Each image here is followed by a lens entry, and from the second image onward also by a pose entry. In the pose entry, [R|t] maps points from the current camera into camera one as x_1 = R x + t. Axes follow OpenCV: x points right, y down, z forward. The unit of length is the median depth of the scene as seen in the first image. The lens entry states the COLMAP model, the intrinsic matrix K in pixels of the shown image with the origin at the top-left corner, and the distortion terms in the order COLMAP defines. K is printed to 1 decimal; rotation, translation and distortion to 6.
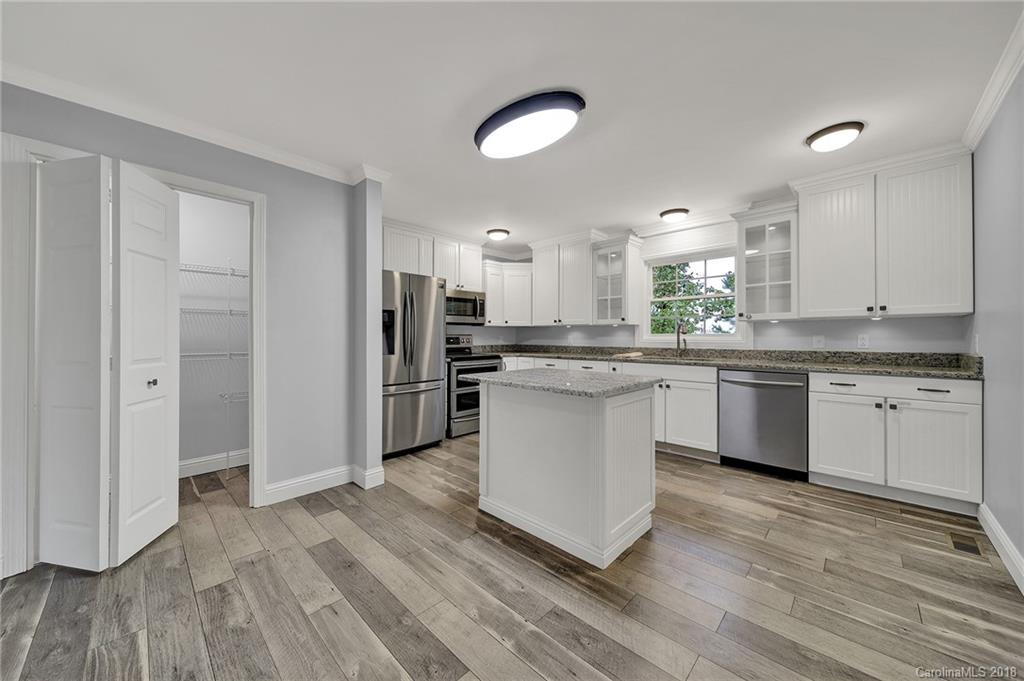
lens RADIAL K [[363.0, 0, 552.8], [0, 363.0, 337.8], [0, 0, 1]] dist [0.000457, -0.000076]
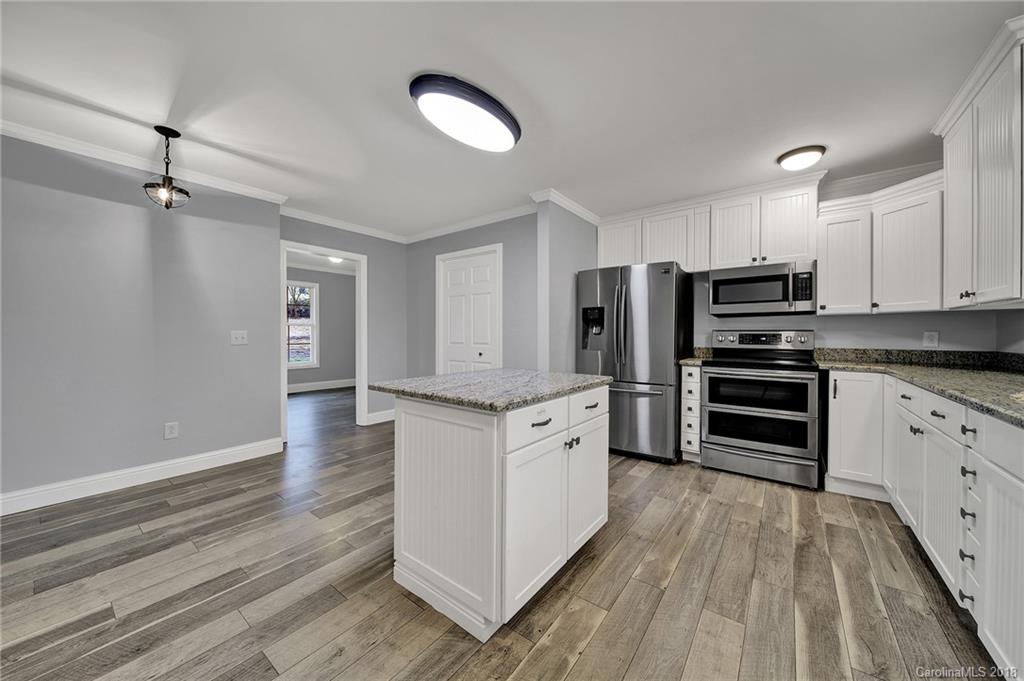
lens RADIAL K [[430.3, 0, 558.1], [0, 430.3, 336.6], [0, 0, 1]] dist [0.001033, 0.000002]
pose [[0.026211, 0.007317, -0.999630, 0.659920], [-0.004906, 0.999962, 0.007191, -0.000860], [0.999644, 0.004716, 0.026246, 0.728281]]
